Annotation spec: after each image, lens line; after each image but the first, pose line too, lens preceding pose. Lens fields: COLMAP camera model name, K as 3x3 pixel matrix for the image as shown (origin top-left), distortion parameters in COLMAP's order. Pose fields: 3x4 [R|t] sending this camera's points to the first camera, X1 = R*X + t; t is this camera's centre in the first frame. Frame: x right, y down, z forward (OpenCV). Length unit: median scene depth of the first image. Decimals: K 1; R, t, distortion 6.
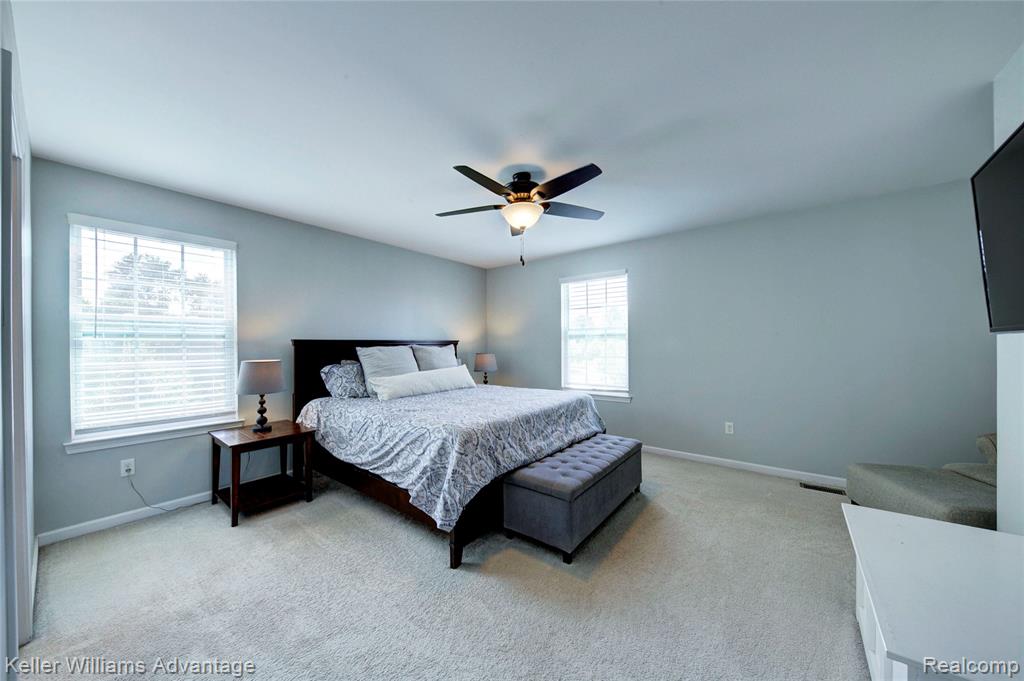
lens RADIAL K [[353.5, 0, 513.6], [0, 353.5, 345.5], [0, 0, 1]] dist [0.021613, -0.010382]
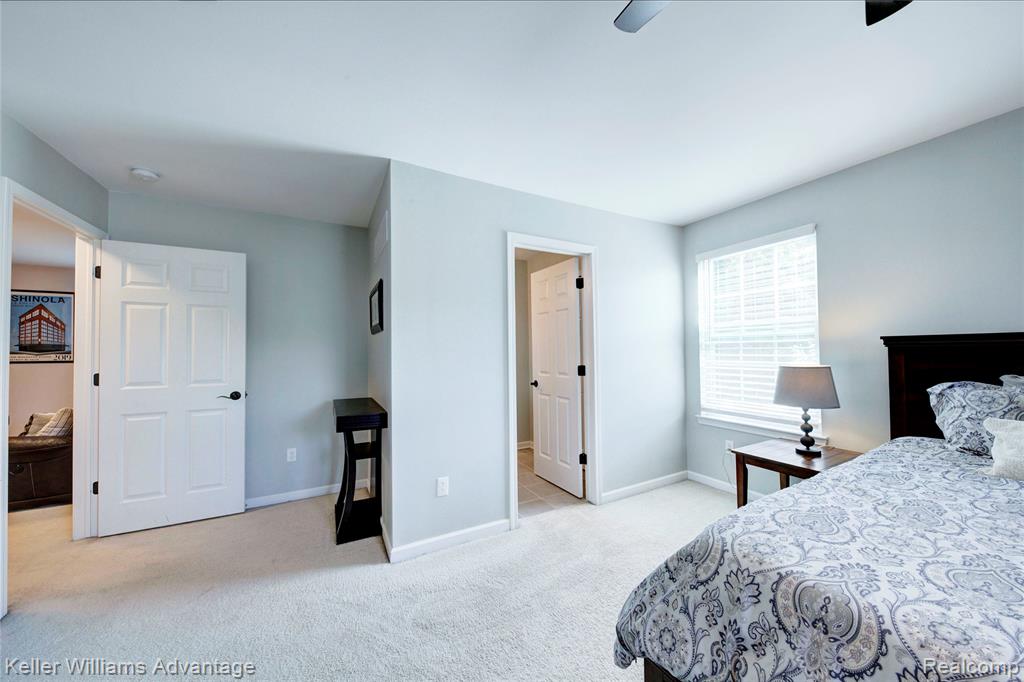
lens RADIAL K [[353.5, 0, 513.6], [0, 353.5, 346.0], [0, 0, 1]] dist [0.021613, -0.010382]
pose [[-0.405841, -0.000253, -0.913944, 0.324110], [0.014247, 0.999877, -0.006603, -0.006064], [0.913833, -0.015701, -0.405788, 0.815163]]
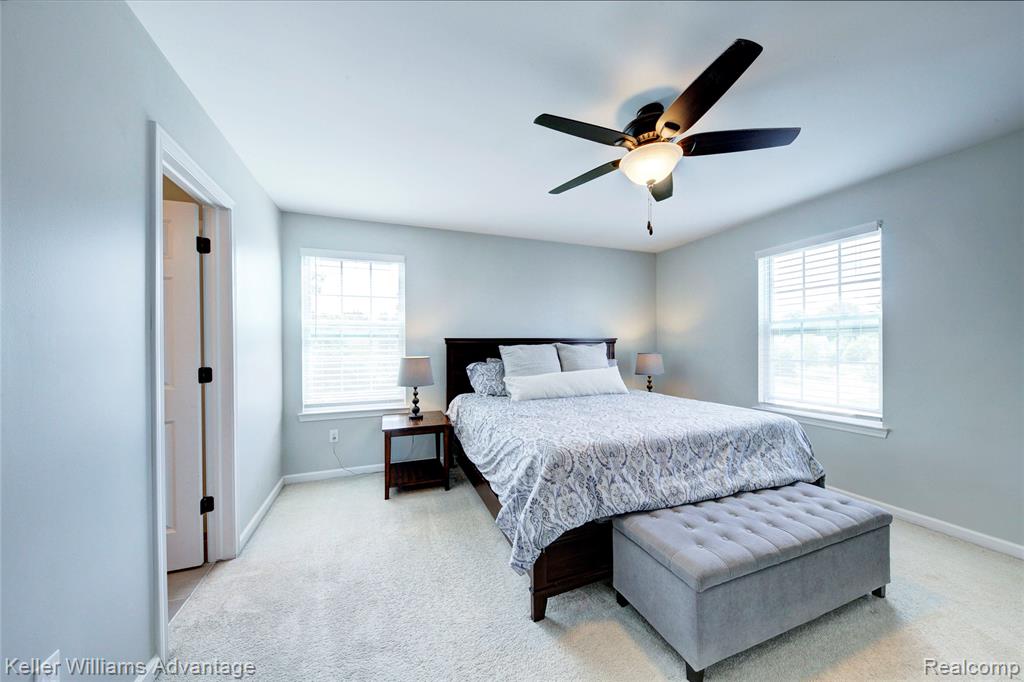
lens RADIAL K [[353.5, 0, 513.6], [0, 353.5, 346.0], [0, 0, 1]] dist [0.021613, -0.010382]
pose [[0.853315, 0.005325, -0.521369, 0.164883], [-0.001830, 0.999972, 0.007219, -0.001715], [0.521393, -0.005206, 0.853301, 0.225525]]
